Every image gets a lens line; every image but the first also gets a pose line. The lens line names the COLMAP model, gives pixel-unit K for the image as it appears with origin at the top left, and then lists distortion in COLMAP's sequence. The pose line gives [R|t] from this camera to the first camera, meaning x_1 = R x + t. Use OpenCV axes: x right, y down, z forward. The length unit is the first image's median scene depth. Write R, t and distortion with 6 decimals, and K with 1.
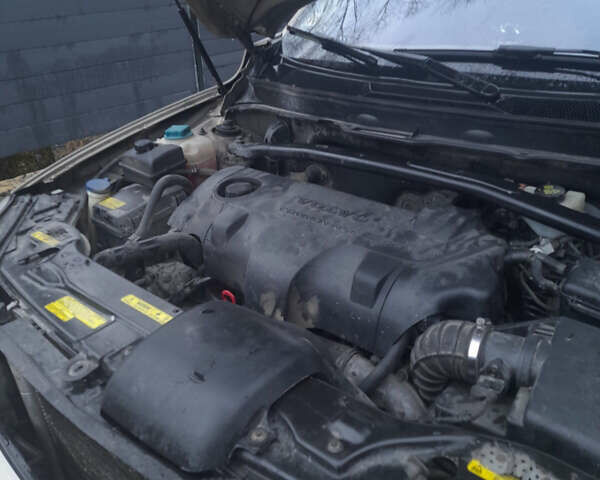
lens RADIAL K [[583.3, 0, 300.0], [0, 583.3, 240.0], [0, 0, 1]] dist [0.017911, 0.010661]
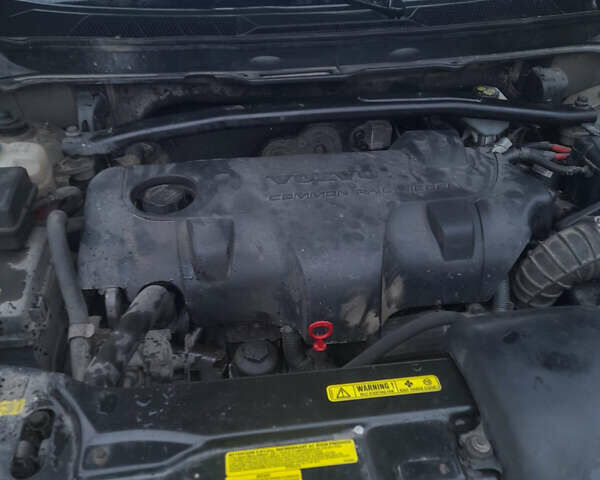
lens RADIAL K [[583.3, 0, 300.0], [0, 583.3, 240.0], [0, 0, 1]] dist [0.017911, 0.010661]
pose [[0.646810, -0.386803, 0.657282, -0.548744], [0.308261, 0.920897, 0.238588, -0.179445], [-0.697576, 0.048293, 0.714882, 0.453620]]
